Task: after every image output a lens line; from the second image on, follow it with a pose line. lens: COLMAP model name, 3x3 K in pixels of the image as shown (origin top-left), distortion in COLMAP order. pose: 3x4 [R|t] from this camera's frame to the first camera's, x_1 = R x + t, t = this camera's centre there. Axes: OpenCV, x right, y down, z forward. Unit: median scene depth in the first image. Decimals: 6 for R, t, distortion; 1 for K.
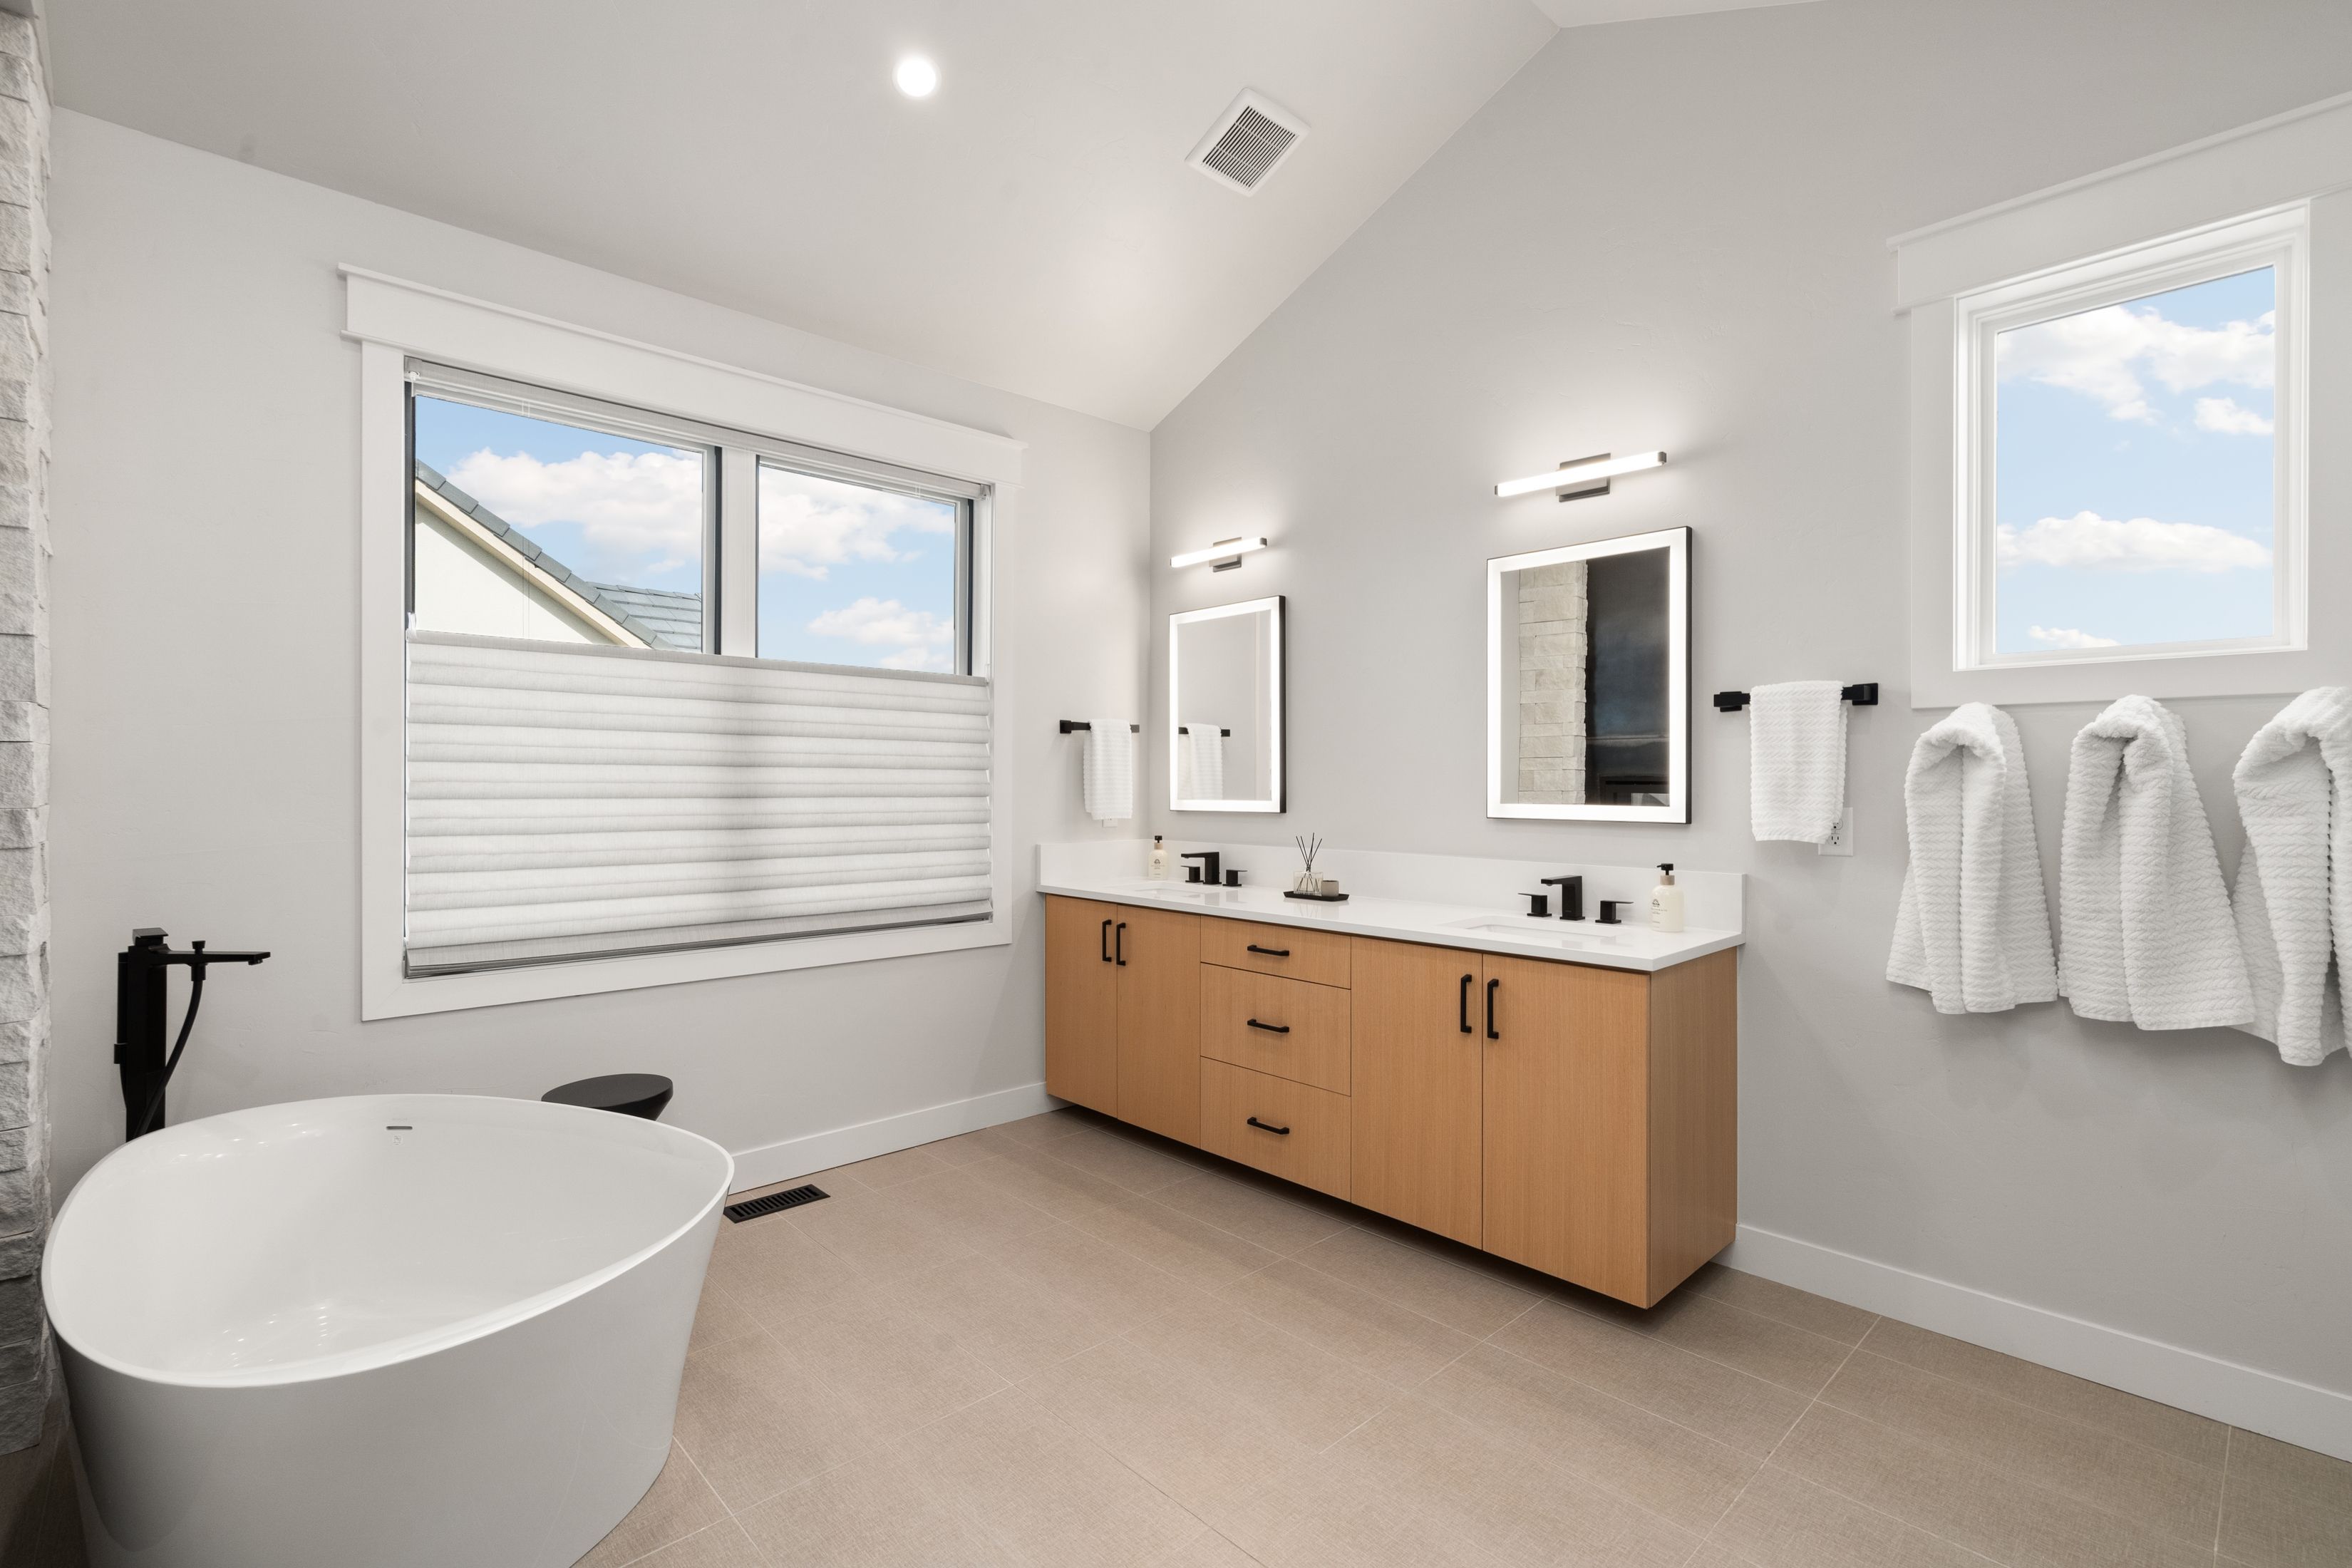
lens RADIAL K [[1069.6, 0, 1178.4], [0, 1069.6, 781.7], [0, 0, 1]] dist [-0.000994, 0.001207]
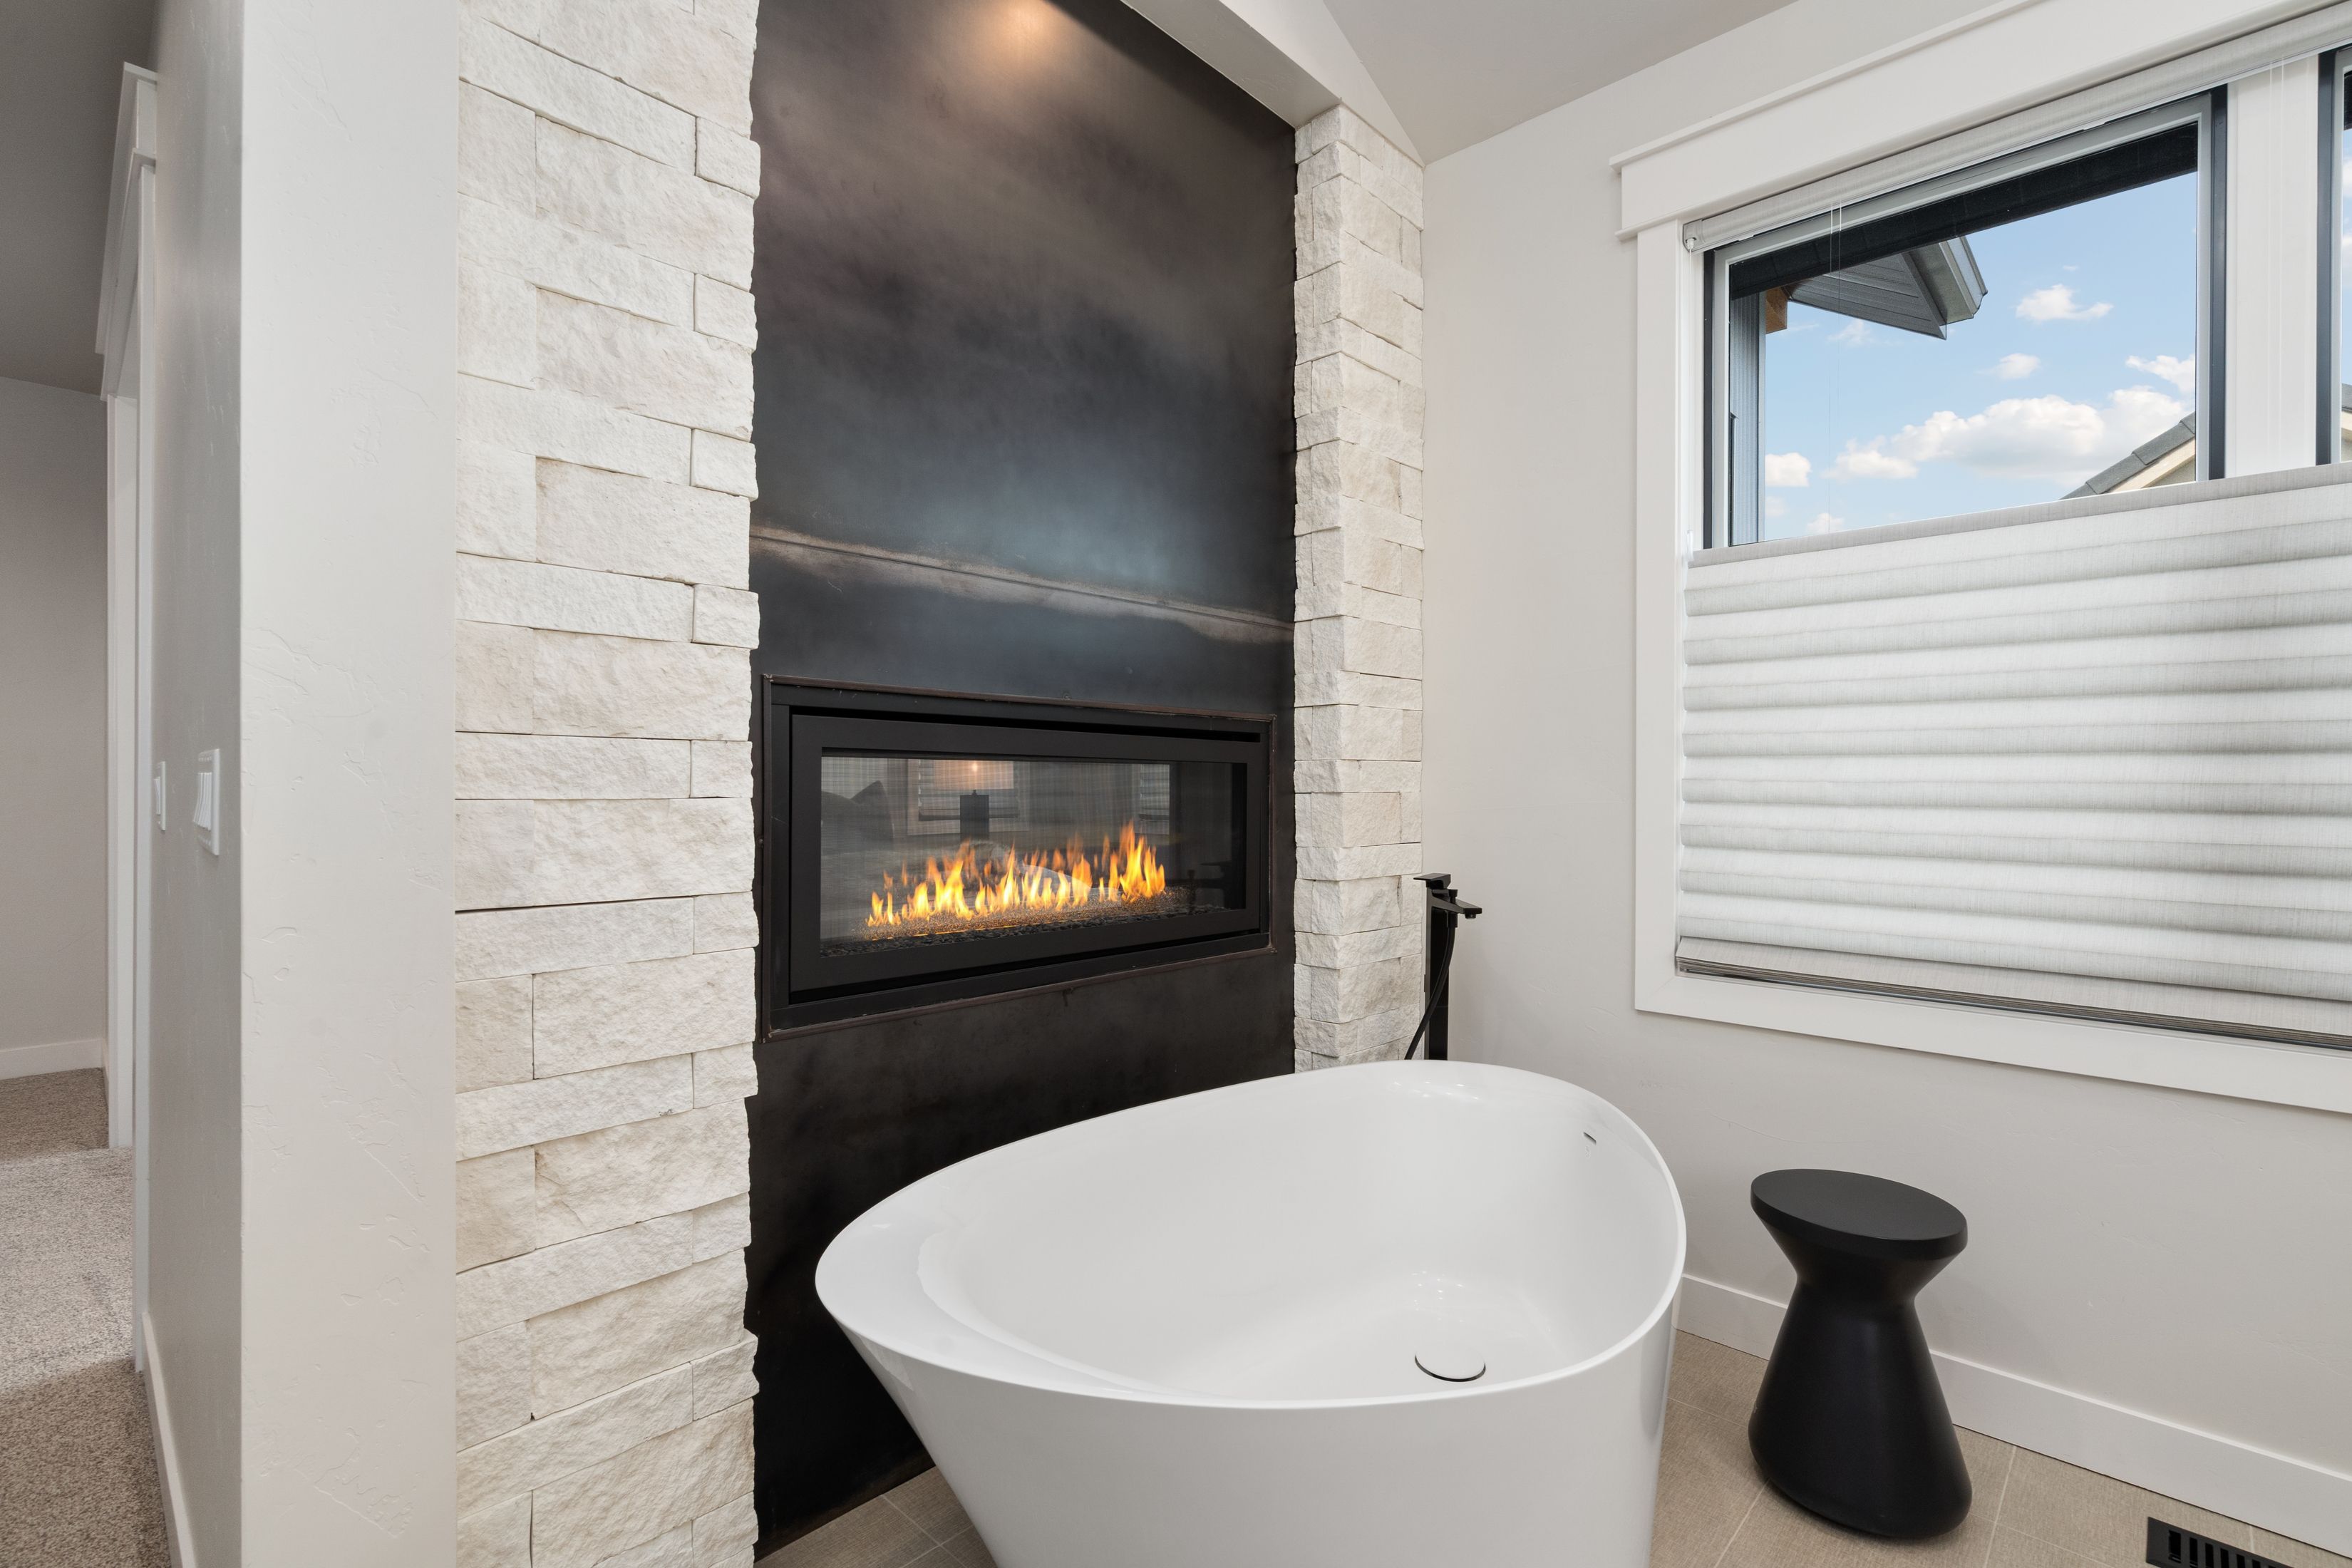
lens RADIAL K [[1069.6, 0, 1172.9], [0, 1069.6, 782.7], [0, 0, 1]] dist [-0.000994, 0.001207]
pose [[0.051795, 0.000097, -0.998658, 0.083080], [-0.005500, 0.999985, -0.000188, 0.036682], [0.998643, 0.005503, 0.051795, 0.524433]]
